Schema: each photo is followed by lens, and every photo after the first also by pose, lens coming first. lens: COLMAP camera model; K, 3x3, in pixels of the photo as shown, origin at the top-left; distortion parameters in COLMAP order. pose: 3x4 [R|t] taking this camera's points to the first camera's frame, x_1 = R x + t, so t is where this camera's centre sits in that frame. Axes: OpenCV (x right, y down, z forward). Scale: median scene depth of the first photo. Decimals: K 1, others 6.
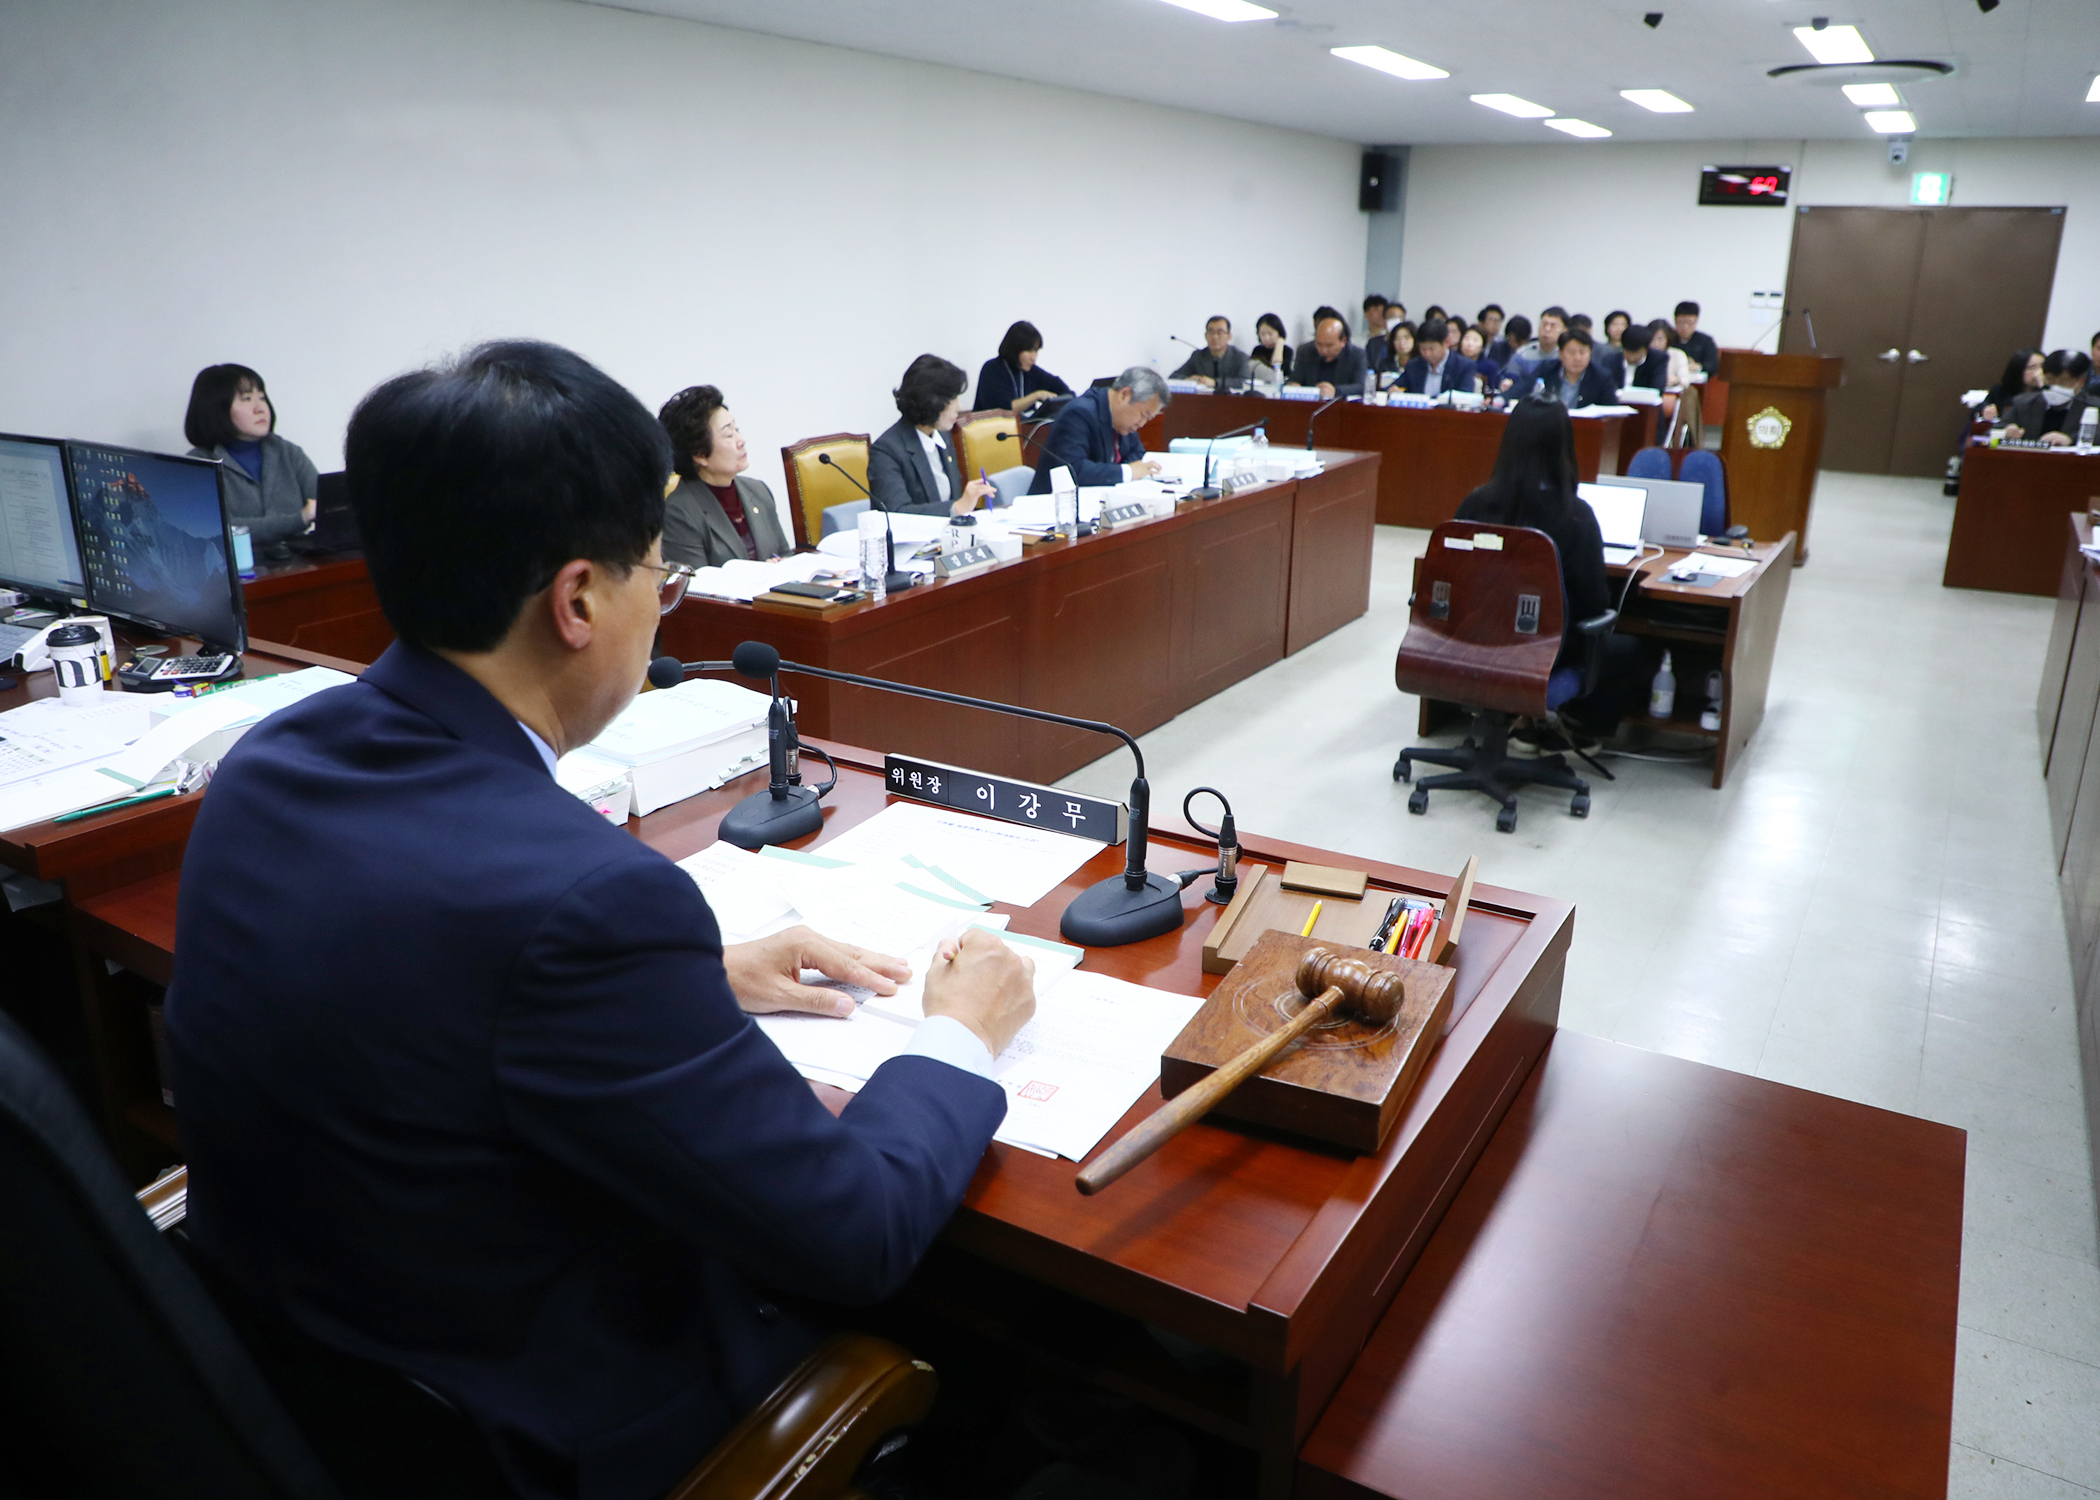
lens RADIAL K [[1506.0, 0, 1063.6], [0, 1506.0, 699.7], [0, 0, 1]] dist [-0.033001, -0.002447]
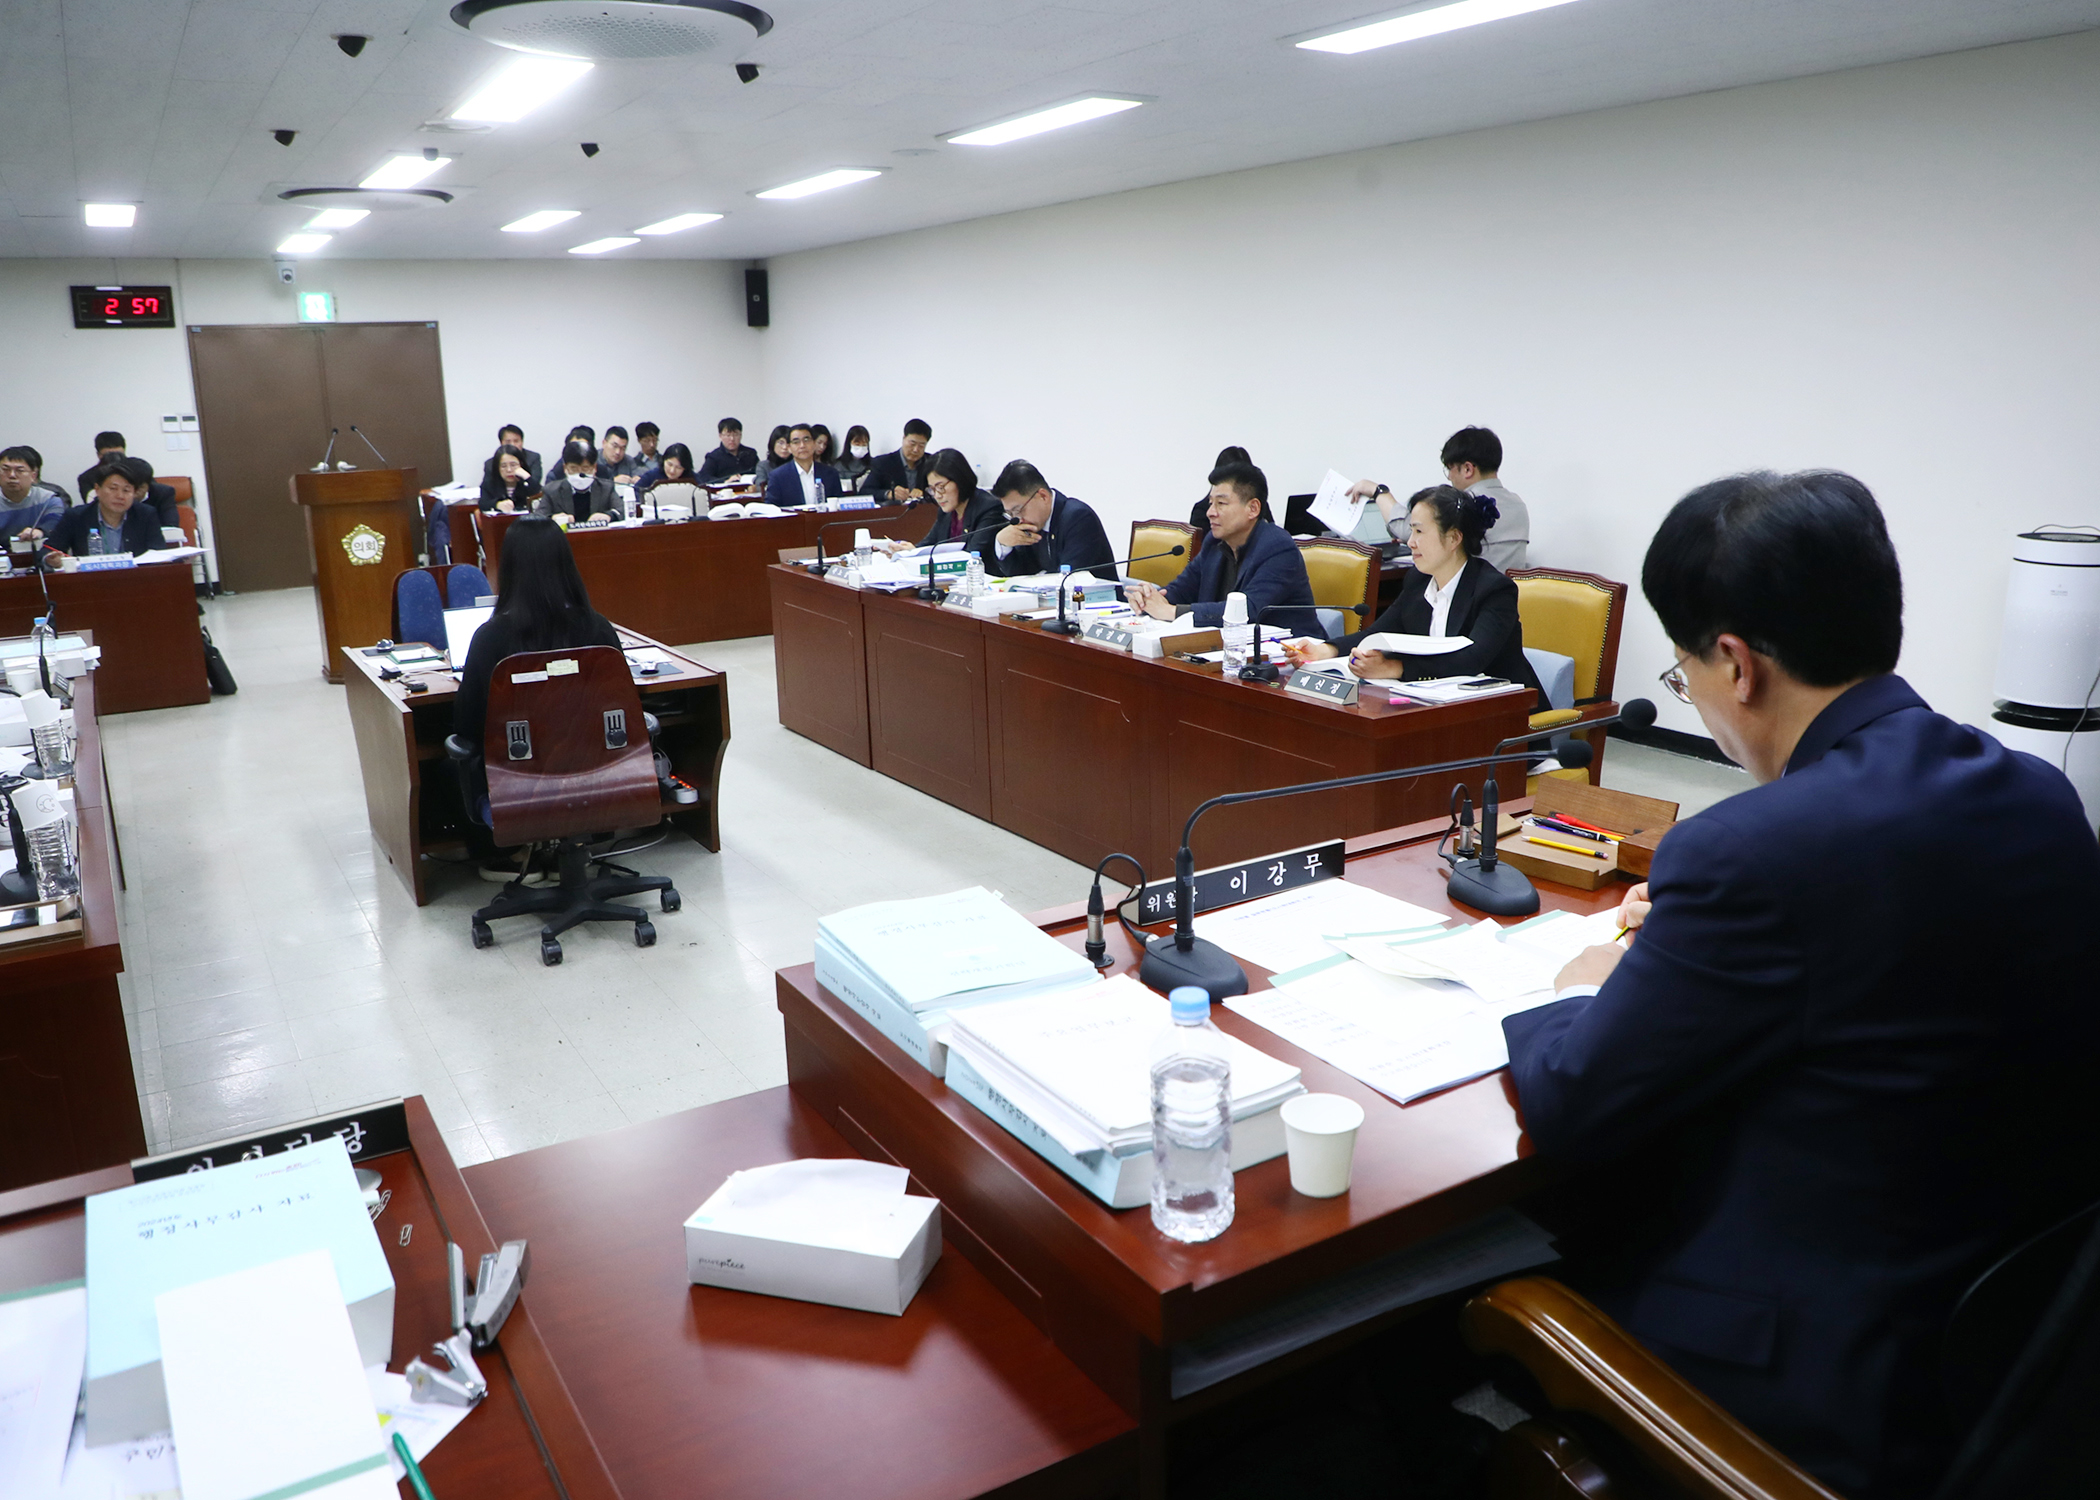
lens RADIAL K [[1543.9, 0, 1079.5], [0, 1543.9, 749.1], [0, 0, 1]] dist [-0.056042, 0.001716]
pose [[0.437283, -0.238446, 0.867137, -0.259299], [0.277827, 0.952864, 0.121915, -0.048295], [-0.855333, 0.187603, 0.482918, 0.141417]]
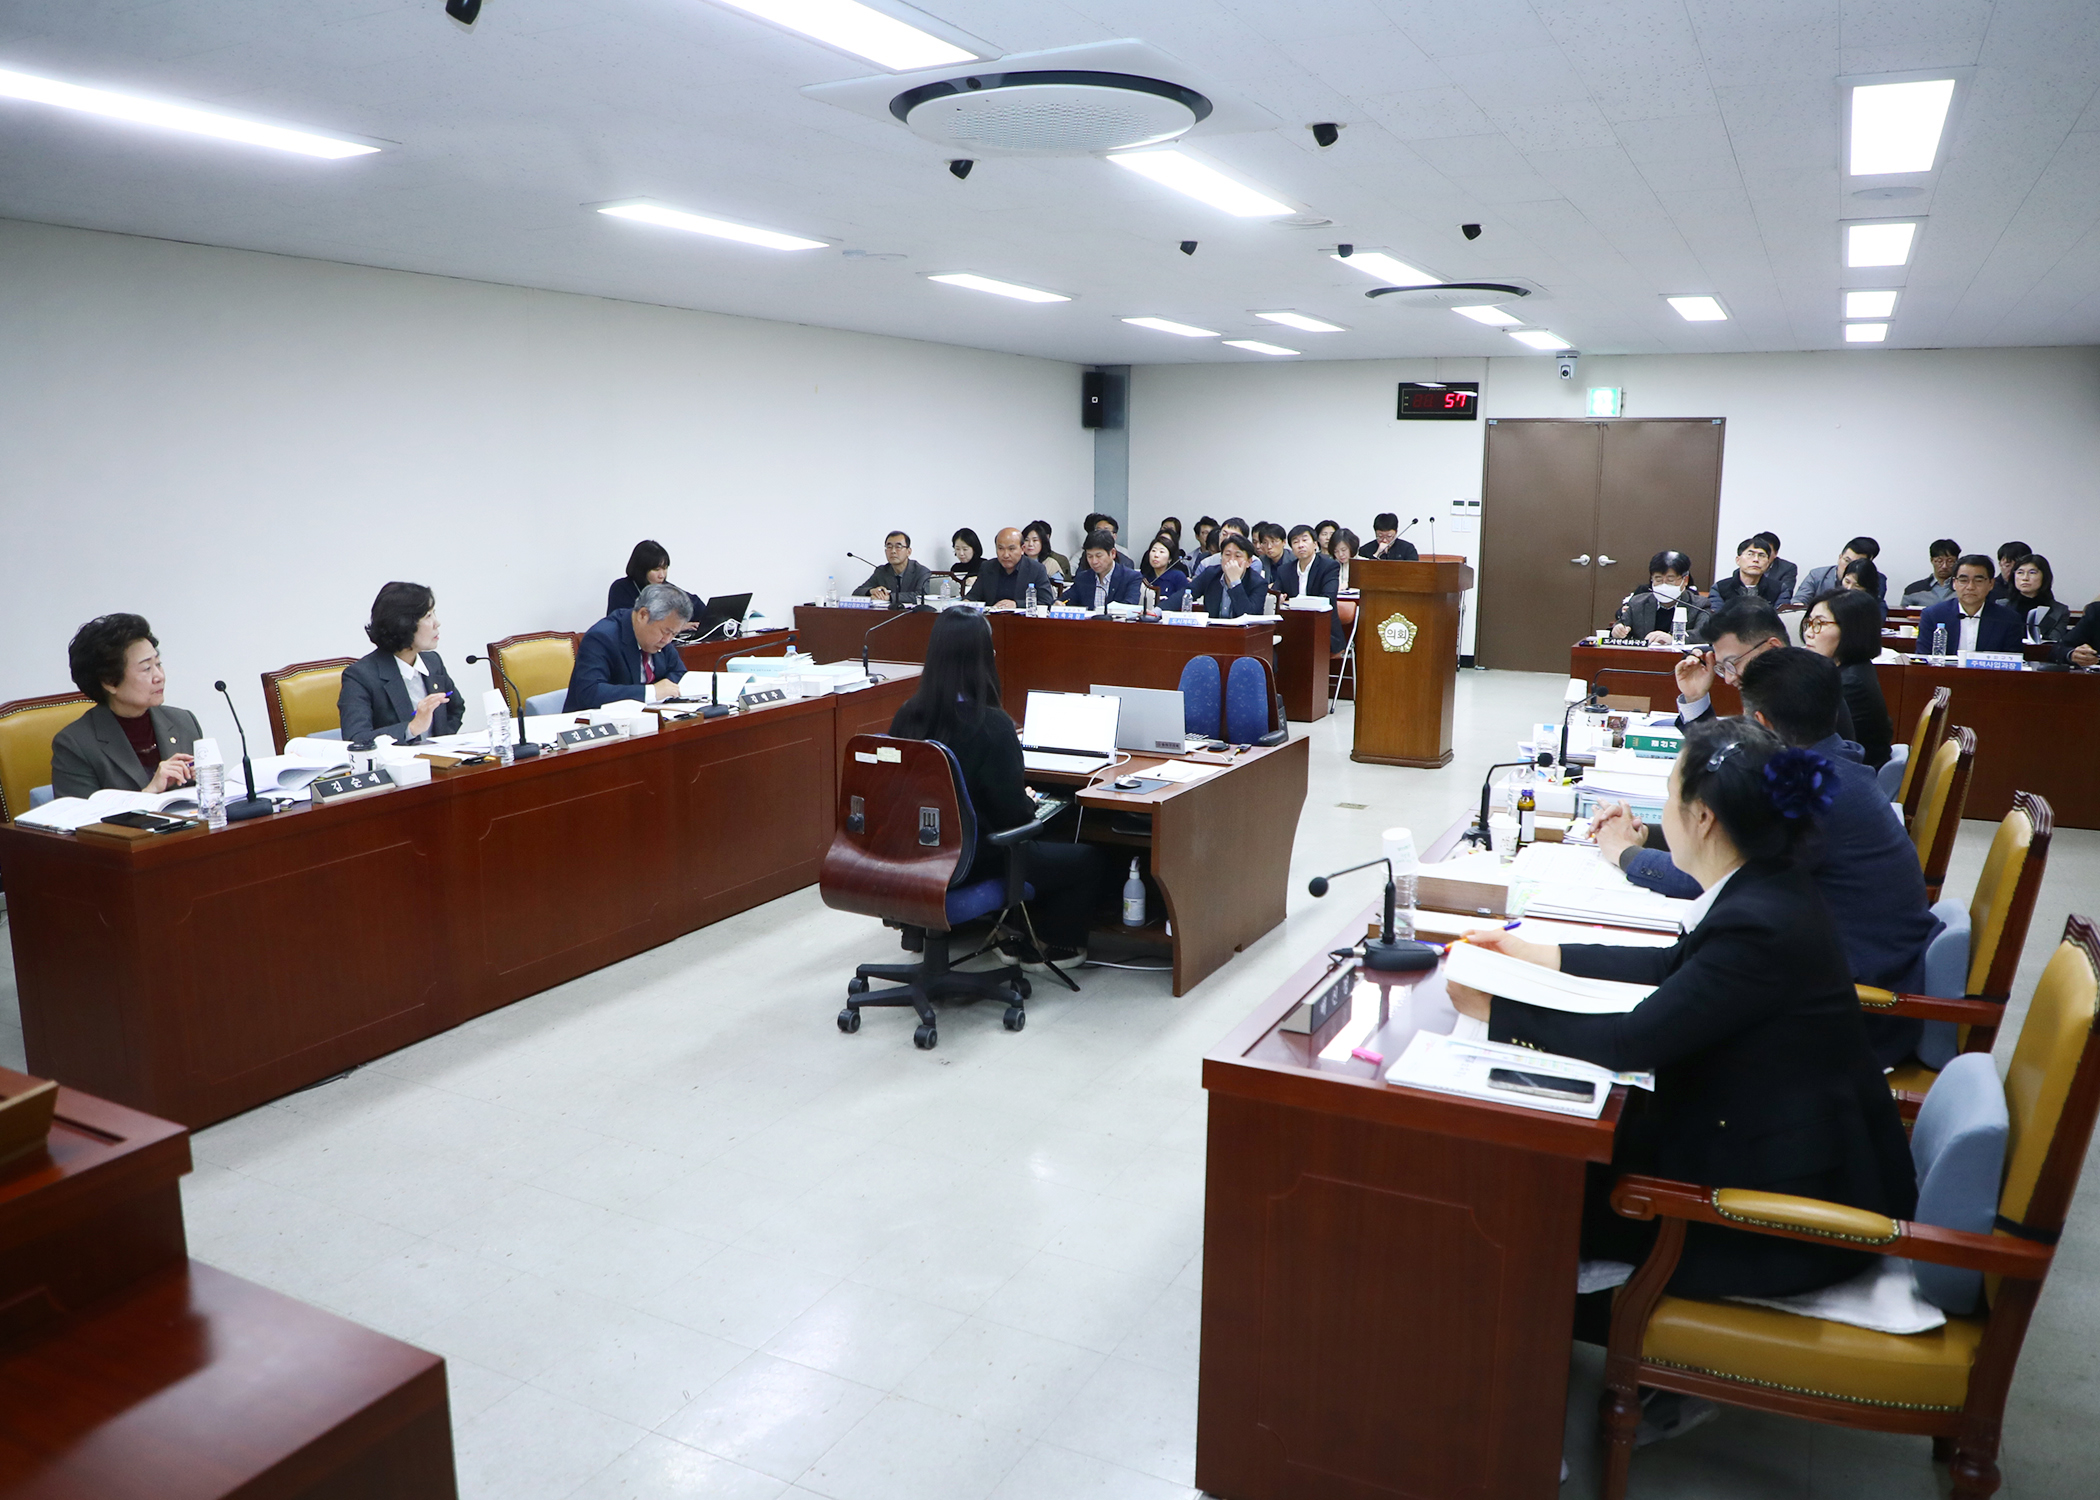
lens RADIAL K [[1543.9, 0, 1079.5], [0, 1543.9, 749.1], [0, 0, 1]] dist [-0.056042, 0.001716]
pose [[0.996447, -0.021865, 0.081336, 0.189381], [0.030553, 0.993773, -0.107156, 0.002766], [-0.078487, 0.109260, 0.990910, -0.015389]]
